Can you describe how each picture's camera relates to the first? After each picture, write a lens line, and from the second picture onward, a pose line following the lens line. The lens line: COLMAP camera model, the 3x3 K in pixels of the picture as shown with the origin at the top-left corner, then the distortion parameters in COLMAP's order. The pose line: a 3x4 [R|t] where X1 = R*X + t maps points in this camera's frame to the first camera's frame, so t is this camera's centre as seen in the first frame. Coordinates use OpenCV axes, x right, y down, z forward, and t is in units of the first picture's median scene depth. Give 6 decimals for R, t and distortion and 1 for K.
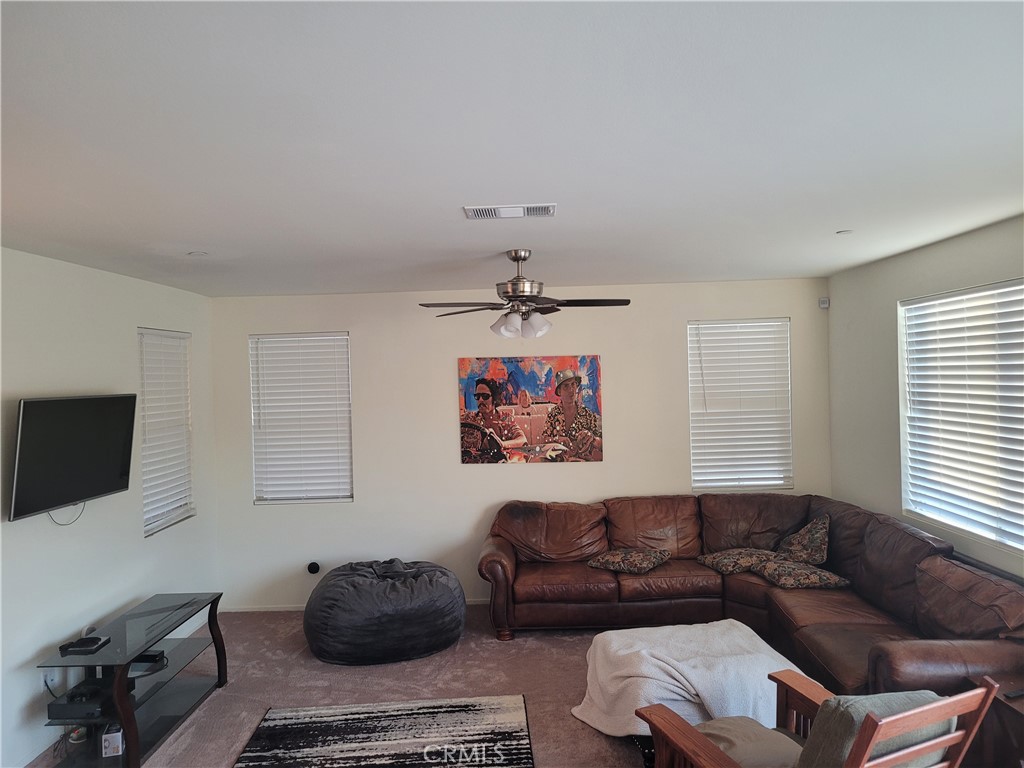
lens RADIAL K [[770.6, 0, 513.4], [0, 770.6, 378.3], [0, 0, 1]] dist [0.054250, -0.035913]
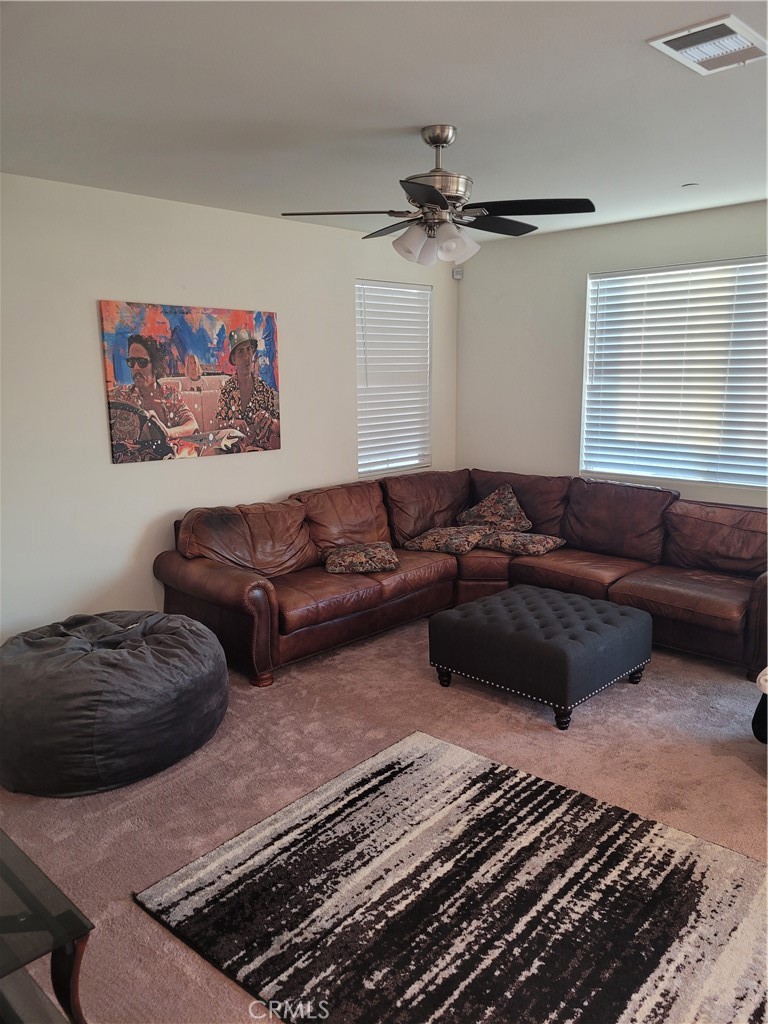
lens RADIAL K [[770.6, 0, 383.1], [0, 770.6, 519.4], [0, 0, 1]] dist [0.054250, -0.035913]
pose [[0.686139, -0.118878, 0.717691, -0.398289], [-0.007079, 0.985420, 0.169993, 0.042068], [-0.727436, -0.121720, 0.675294, 0.369199]]
